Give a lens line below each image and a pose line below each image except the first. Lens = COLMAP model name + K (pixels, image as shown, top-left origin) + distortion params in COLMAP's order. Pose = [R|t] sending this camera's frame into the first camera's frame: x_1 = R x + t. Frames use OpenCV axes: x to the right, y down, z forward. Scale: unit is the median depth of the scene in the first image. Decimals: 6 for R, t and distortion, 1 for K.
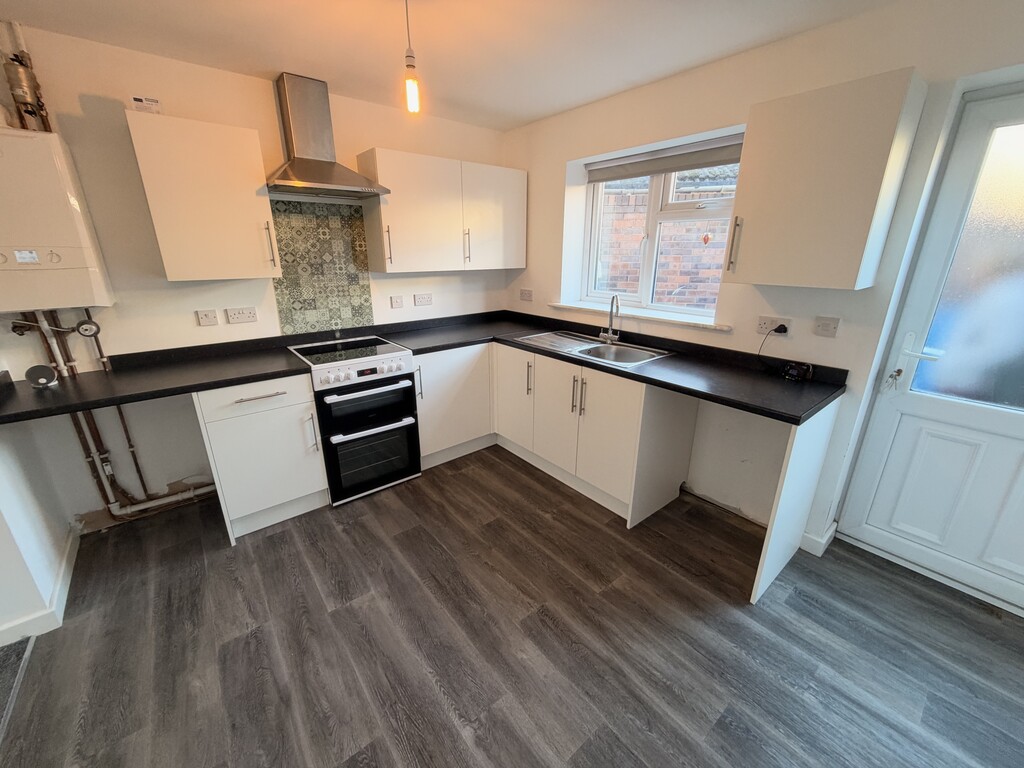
lens RADIAL K [[408.5, 0, 510.2], [0, 408.5, 385.3], [0, 0, 1]] dist [-0.001146, -0.000065]
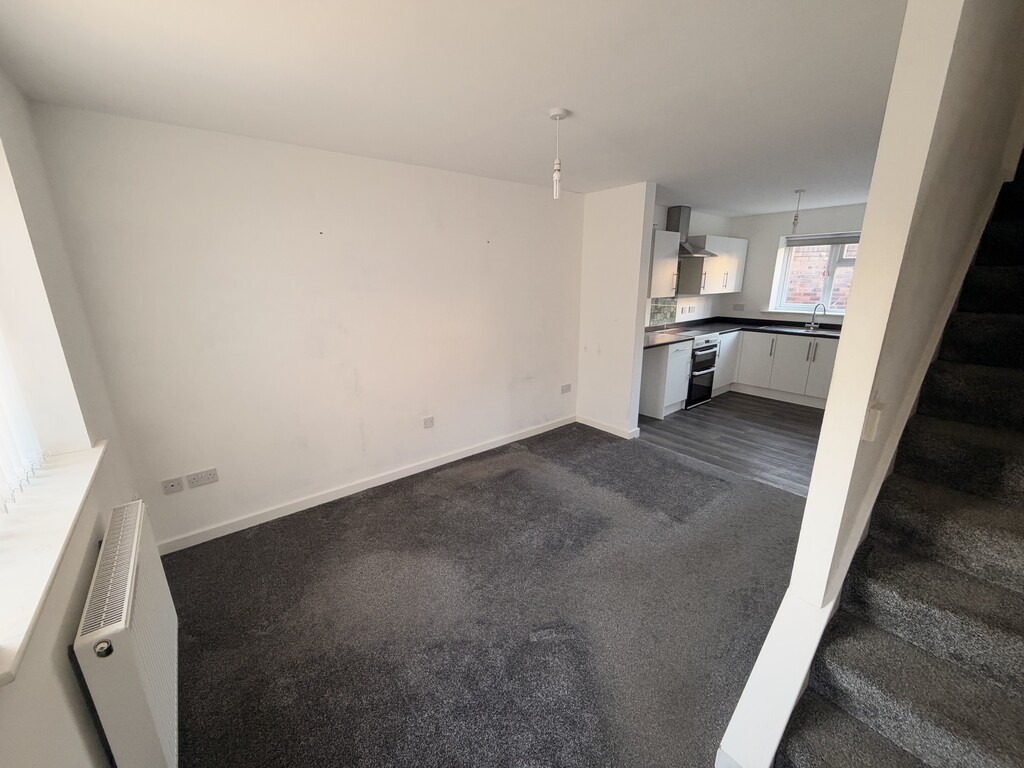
lens RADIAL K [[408.5, 0, 511.5], [0, 408.5, 384.6], [0, 0, 1]] dist [-0.001146, -0.000065]
pose [[0.999850, -0.007132, -0.015810, -1.315063], [0.006133, 0.998034, -0.062370, 0.308222], [0.016224, 0.062263, 0.997928, -1.067049]]
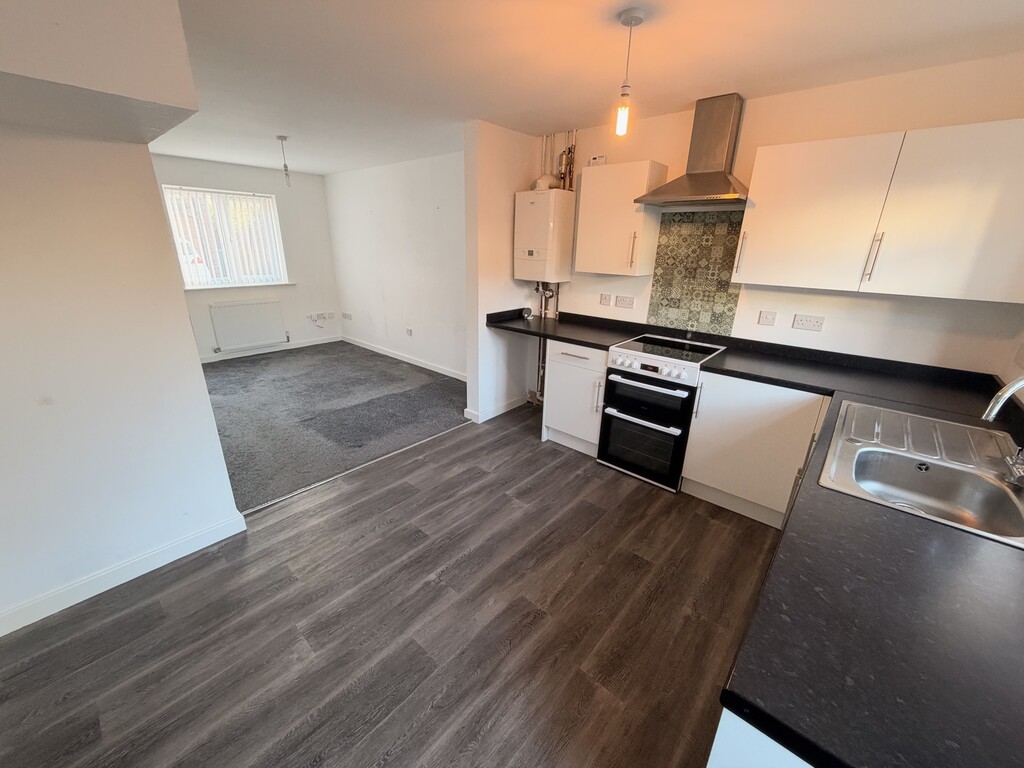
lens RADIAL K [[408.5, 0, 510.9], [0, 408.5, 386.7], [0, 0, 1]] dist [-0.001146, -0.000065]
pose [[0.160977, 0.332370, -0.929310, 0.625310], [-0.330396, 0.905411, 0.266590, -0.157484], [0.930014, 0.264125, 0.255564, 0.395361]]
